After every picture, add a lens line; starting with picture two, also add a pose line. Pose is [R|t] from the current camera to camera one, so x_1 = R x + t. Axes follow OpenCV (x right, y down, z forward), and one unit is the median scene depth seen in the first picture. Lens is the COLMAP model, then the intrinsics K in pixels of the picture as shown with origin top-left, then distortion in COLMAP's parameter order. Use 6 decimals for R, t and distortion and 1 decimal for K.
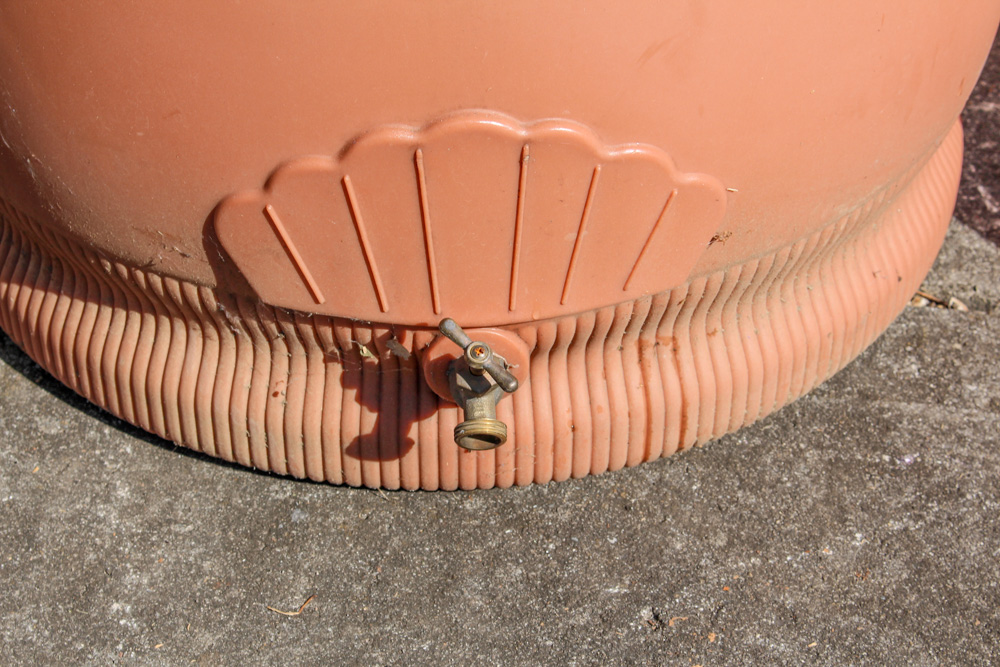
lens RADIAL K [[2403.4, 0, 499.4], [0, 2403.4, 318.2], [0, 0, 1]] dist [0.009010, 0.167334]
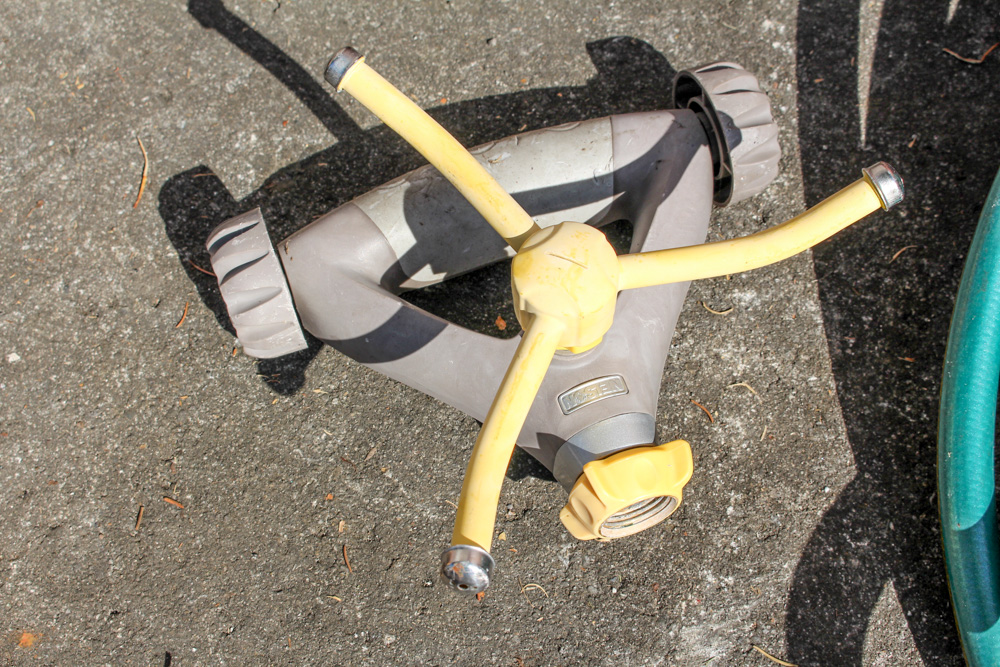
lens RADIAL K [[1495.1, 0, 494.8], [0, 1495.1, 334.4], [0, 0, 1]] dist [-0.072935, 0.146671]
pose [[0.982510, 0.150514, -0.109632, -0.179619], [-0.094097, 0.909375, 0.405194, 0.012164], [0.160684, -0.387792, 0.907633, 0.445083]]
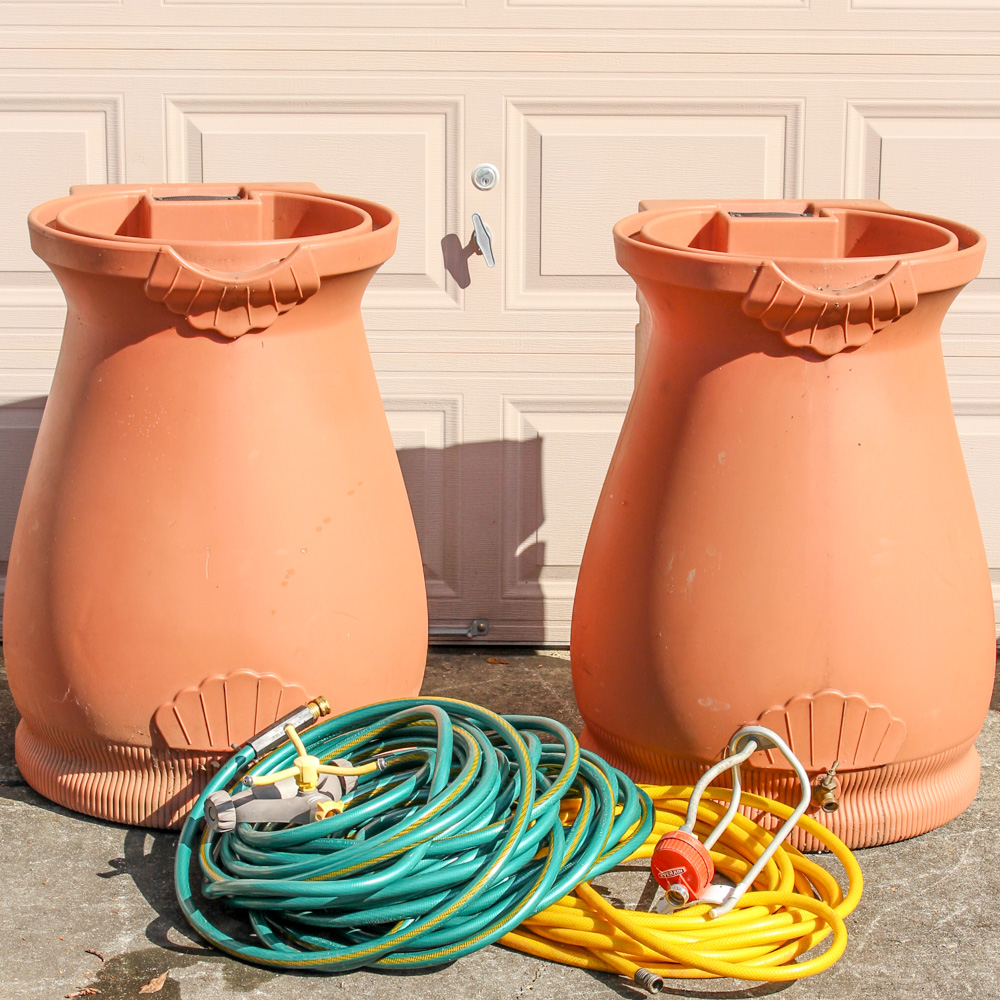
lens RADIAL K [[2984.8, 0, 500.8], [0, 2984.8, 548.7], [0, 0, 1]] dist [-0.030455, -0.480489]
pose [[0.989277, -0.010441, 0.145680, -0.217647], [0.067433, 0.917419, -0.392168, 1.181499], [-0.129555, 0.397787, 0.908285, -2.371621]]
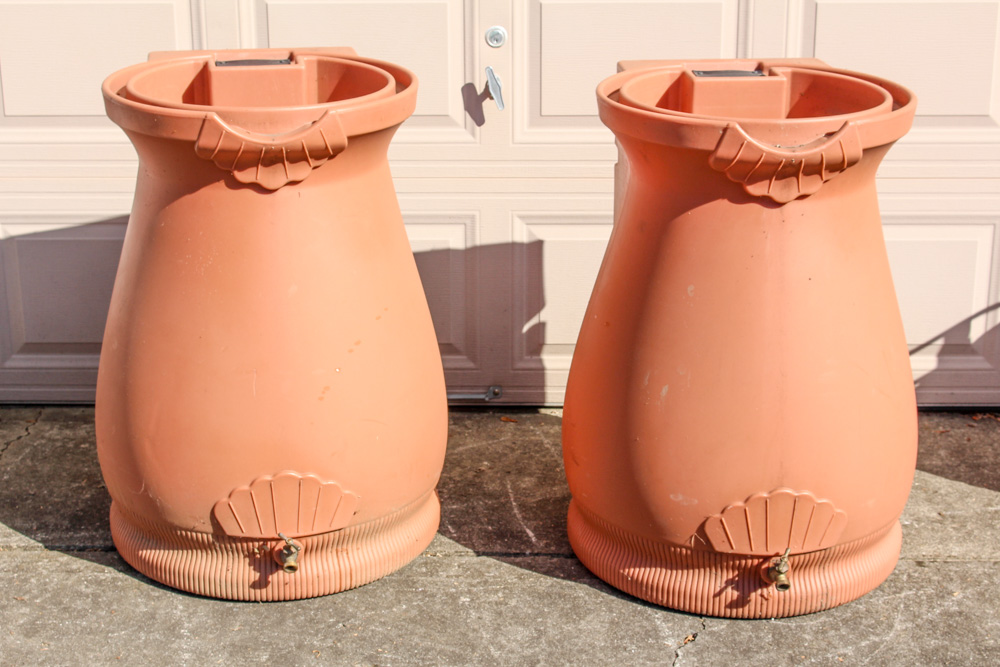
lens RADIAL K [[1757.4, 0, 496.4], [0, 1757.4, 338.9], [0, 0, 1]] dist [-0.043387, 0.182760]
pose [[0.991740, -0.024947, 0.125812, -0.022790], [0.065505, 0.941846, -0.329600, 0.568063], [-0.110273, 0.335119, 0.935701, -1.465821]]
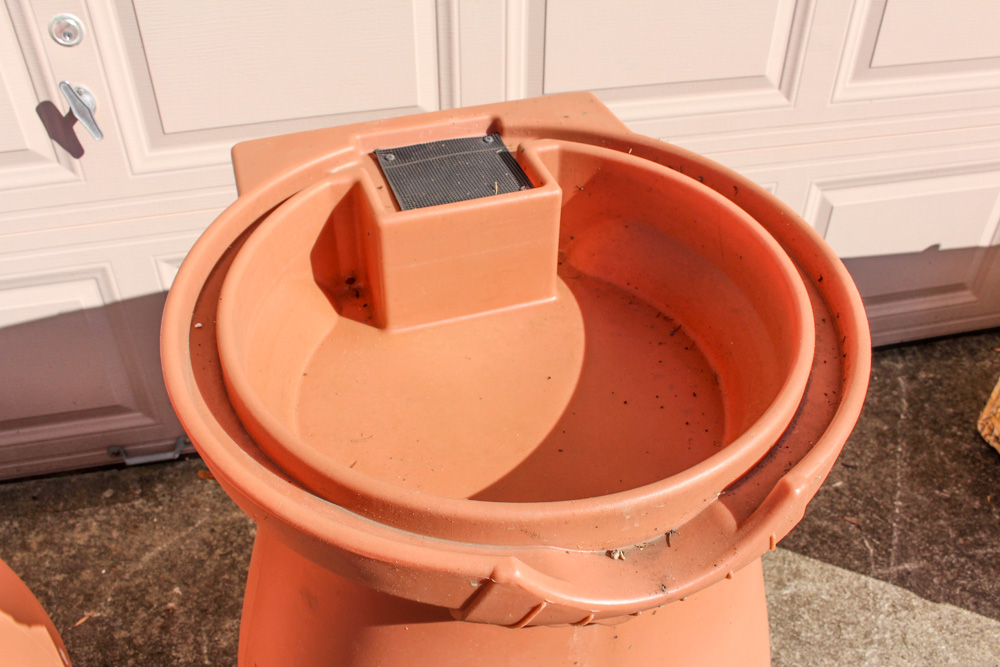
lens RADIAL K [[906.3, 0, 495.1], [0, 906.3, 332.2], [0, 0, 1]] dist [-0.156210, 0.132433]
pose [[0.936869, -0.206717, 0.282038, 0.472745], [0.199011, 0.978394, 0.056034, -0.549313], [-0.287527, 0.003632, 0.957766, 0.127996]]
